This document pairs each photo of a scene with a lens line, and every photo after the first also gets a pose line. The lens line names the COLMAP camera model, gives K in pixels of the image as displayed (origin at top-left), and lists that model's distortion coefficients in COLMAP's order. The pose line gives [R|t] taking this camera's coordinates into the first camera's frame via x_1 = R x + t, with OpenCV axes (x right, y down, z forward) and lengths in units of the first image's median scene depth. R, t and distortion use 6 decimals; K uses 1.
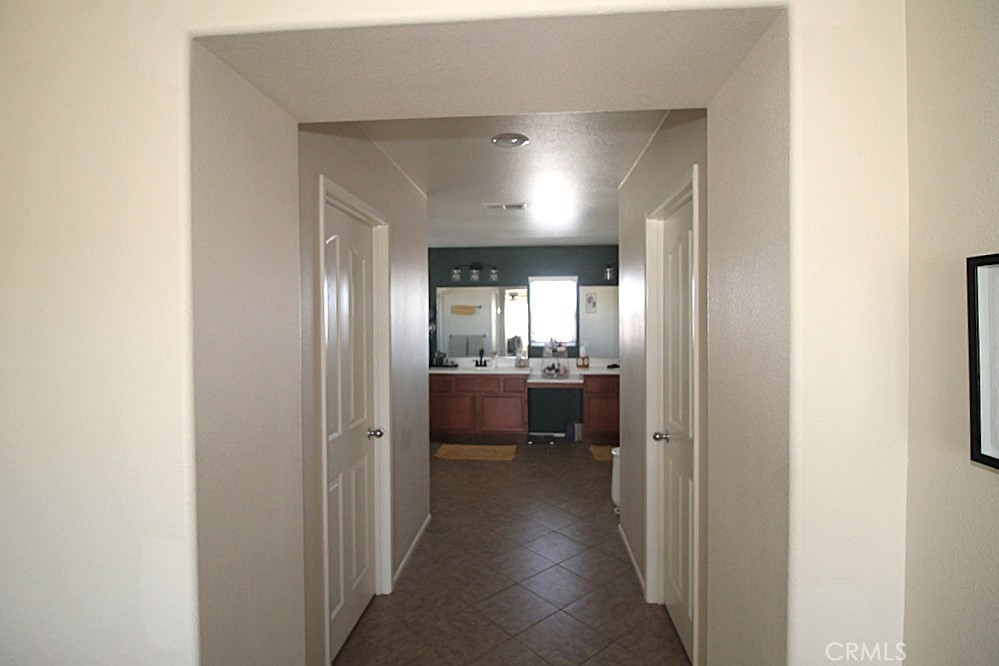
lens RADIAL K [[465.7, 0, 502.3], [0, 465.7, 327.5], [0, 0, 1]] dist [-0.009292, -0.004911]
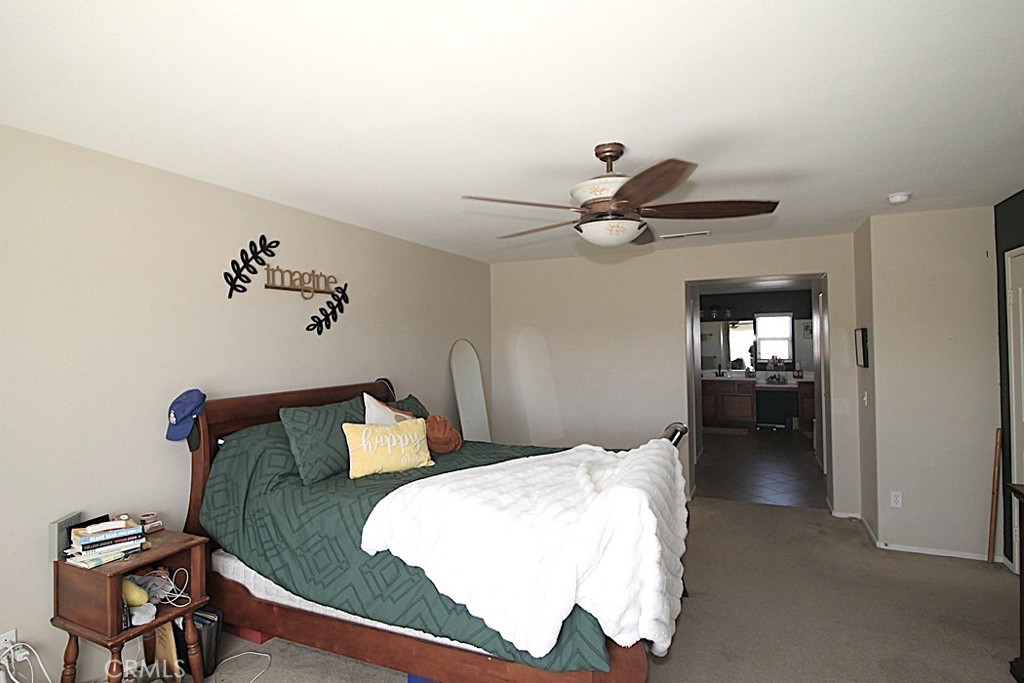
lens RADIAL K [[477.4, 0, 538.2], [0, 477.4, 334.5], [0, 0, 1]] dist [-0.009292, -0.004911]
pose [[0.938910, -0.015590, -0.343809, -0.066000], [0.000954, 0.999088, -0.042699, 0.016844], [0.344161, 0.039763, 0.938068, -0.612912]]
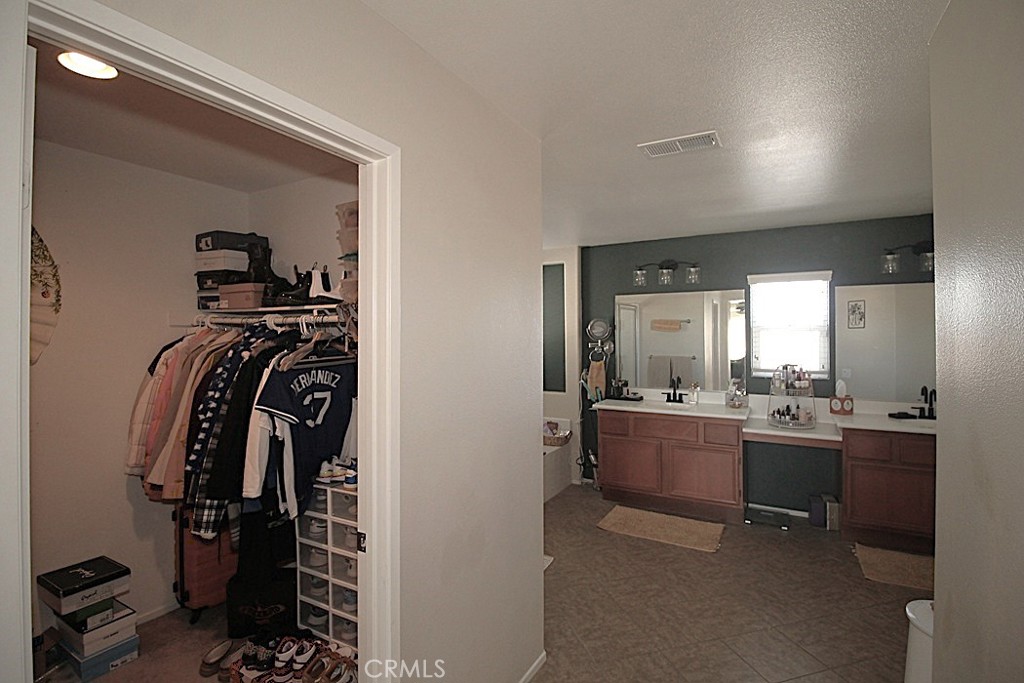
lens RADIAL K [[477.4, 0, 513.0], [0, 477.4, 333.3], [0, 0, 1]] dist [-0.009292, -0.004911]
pose [[0.905738, 0.001459, -0.423836, 0.042022], [-0.011644, 0.999702, -0.021442, -0.004450], [0.423679, 0.024356, 0.905485, 0.225345]]
